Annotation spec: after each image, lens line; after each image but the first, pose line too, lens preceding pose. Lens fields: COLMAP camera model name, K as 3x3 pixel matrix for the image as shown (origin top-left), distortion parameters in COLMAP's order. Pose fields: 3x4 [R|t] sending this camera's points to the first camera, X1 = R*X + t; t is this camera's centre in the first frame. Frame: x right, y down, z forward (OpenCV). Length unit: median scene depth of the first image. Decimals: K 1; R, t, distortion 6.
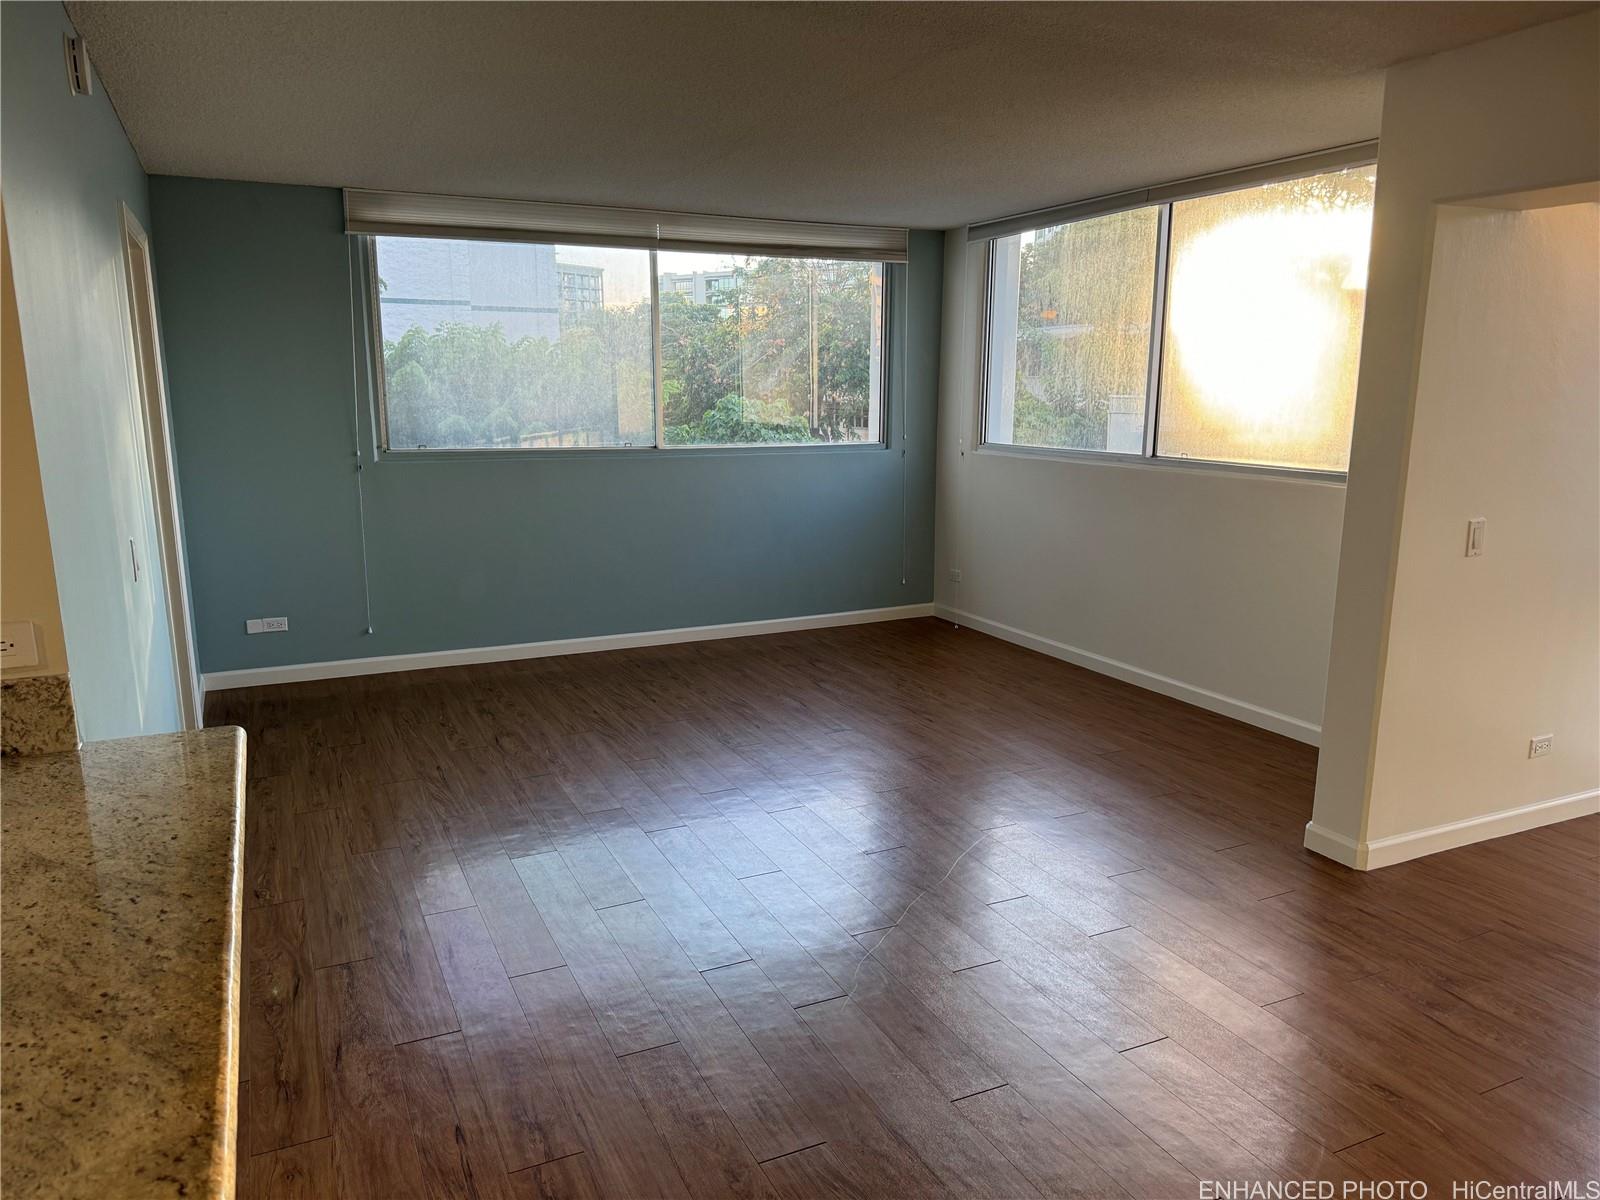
lens RADIAL K [[1116.1, 0, 803.6], [0, 1116.1, 594.9], [0, 0, 1]] dist [0.095195, -0.068216]
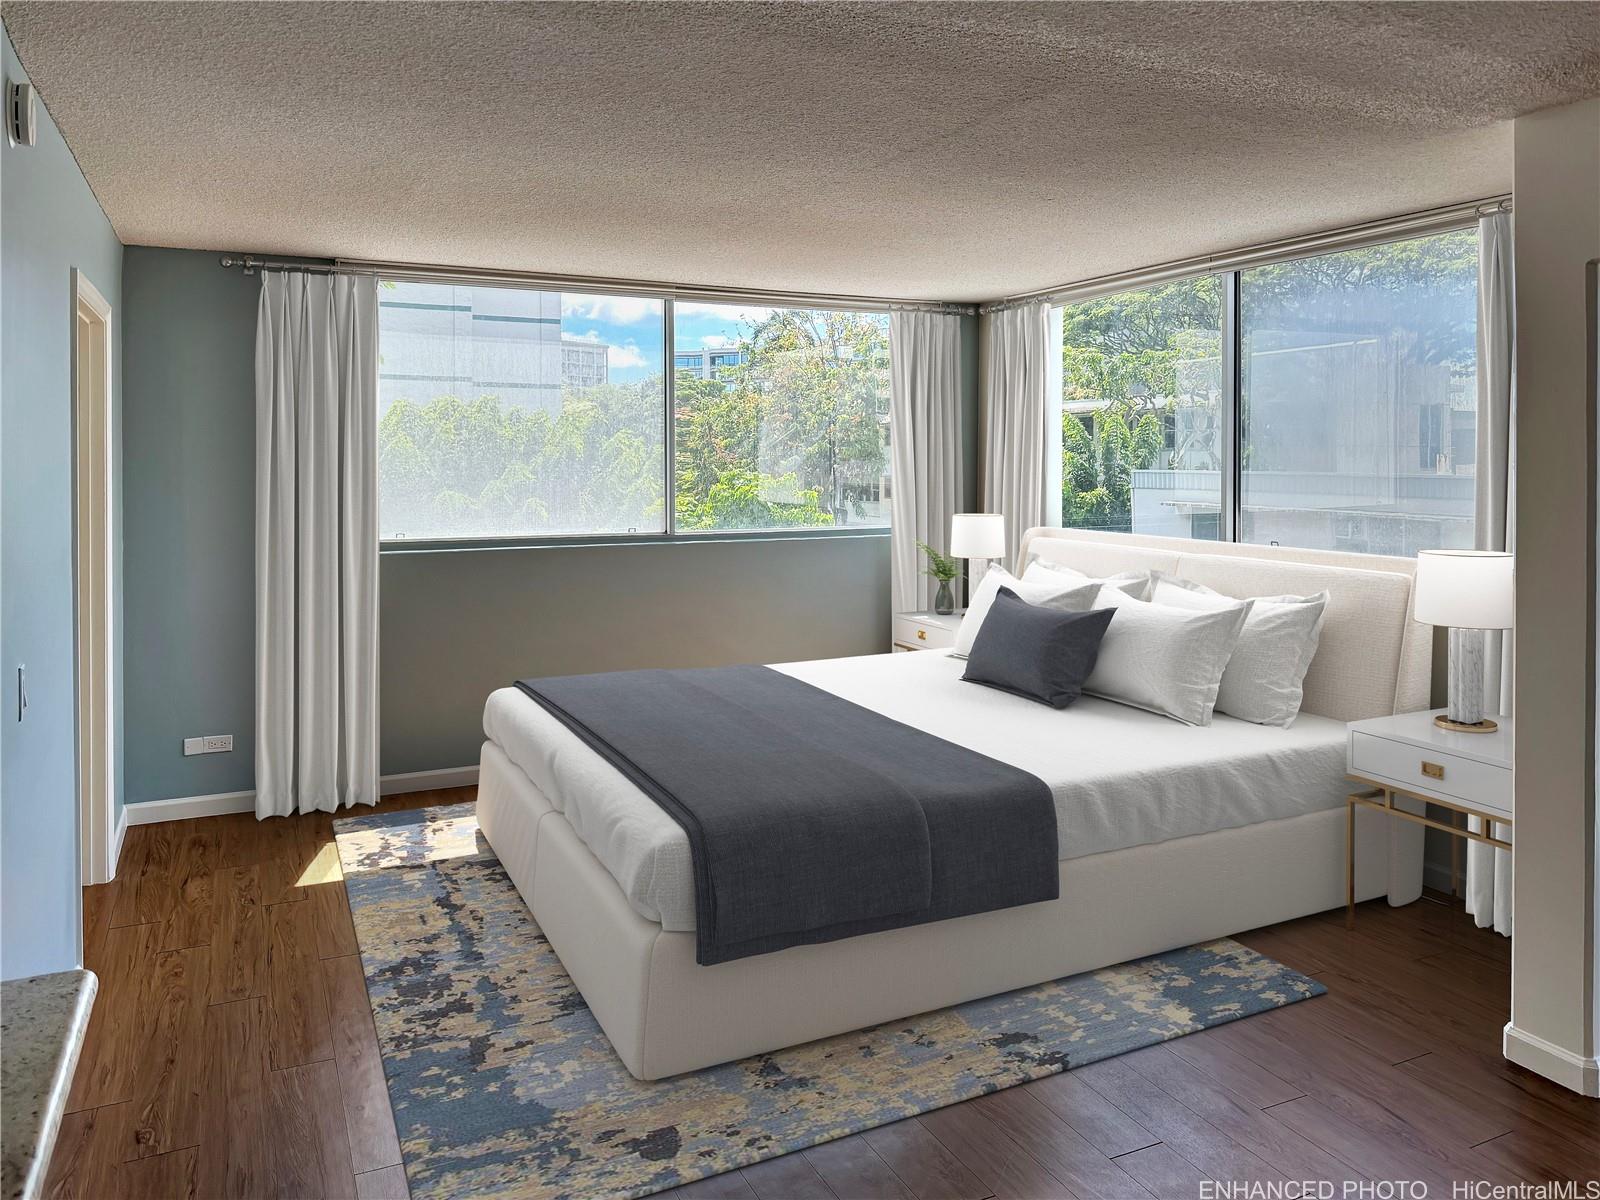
lens RADIAL K [[1116.1, 0, 811.9], [0, 1116.1, 585.5], [0, 0, 1]] dist [0.095195, -0.068216]
pose [[0.999972, -0.001428, 0.007399, -0.033999], [0.001963, 0.997343, -0.072817, -0.040456], [-0.007275, 0.072829, 0.997318, 0.186603]]
